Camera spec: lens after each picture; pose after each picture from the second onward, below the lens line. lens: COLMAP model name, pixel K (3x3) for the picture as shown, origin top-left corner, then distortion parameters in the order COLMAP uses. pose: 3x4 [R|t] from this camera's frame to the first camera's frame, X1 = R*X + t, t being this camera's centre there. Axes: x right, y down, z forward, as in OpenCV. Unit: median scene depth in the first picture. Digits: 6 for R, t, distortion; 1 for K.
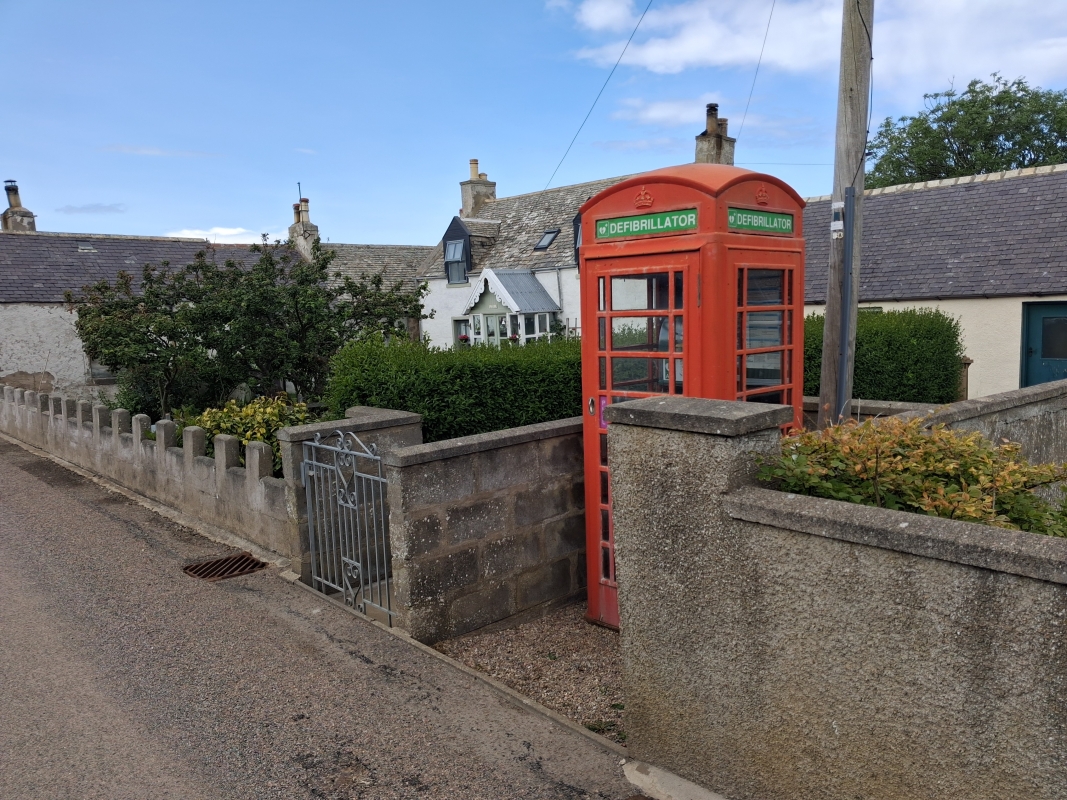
lens RADIAL K [[812.3, 0, 565.6], [0, 812.3, 400.9], [0, 0, 1]] dist [0.047077, -0.064447]
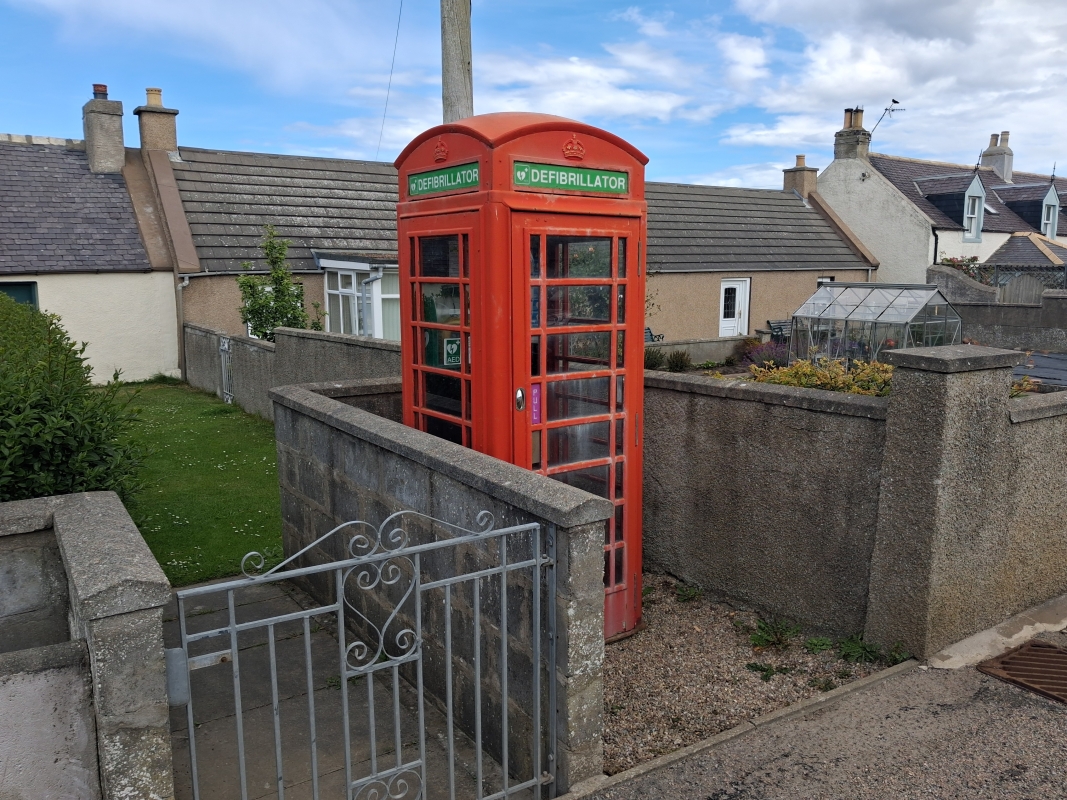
lens RADIAL K [[820.1, 0, 530.8], [0, 820.1, 392.4], [0, 0, 1]] dist [0.009203, -0.004183]
pose [[0.195352, -0.112293, 0.974283, -0.772246], [0.106912, 0.989941, 0.092661, -0.075940], [-0.974888, 0.086061, 0.205392, 0.866840]]
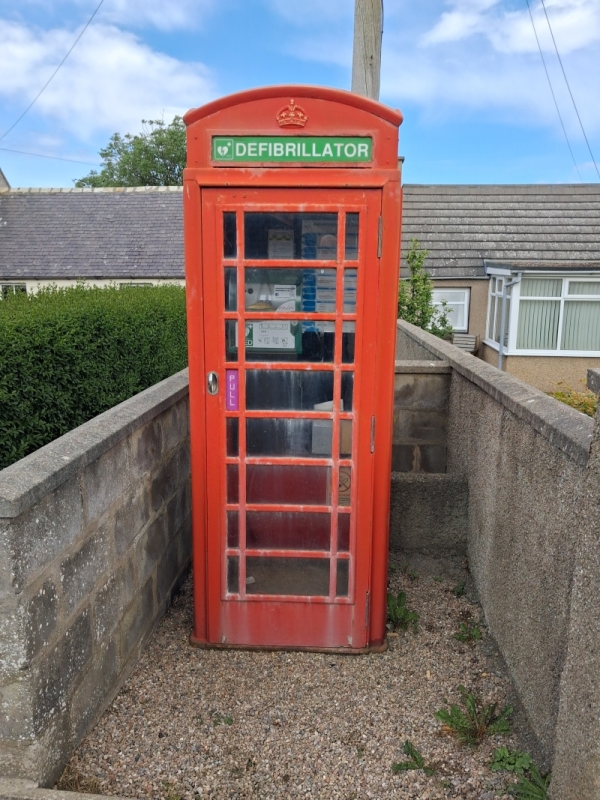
lens RADIAL K [[624.4, 0, 300.0], [0, 624.4, 400.0], [0, 0, 1]] dist [-0.030672, -0.001985]
pose [[0.753489, -0.088401, 0.651491, -0.305077], [0.045058, 0.995533, 0.082972, -0.023856], [-0.655915, -0.033163, 0.754106, 0.521929]]
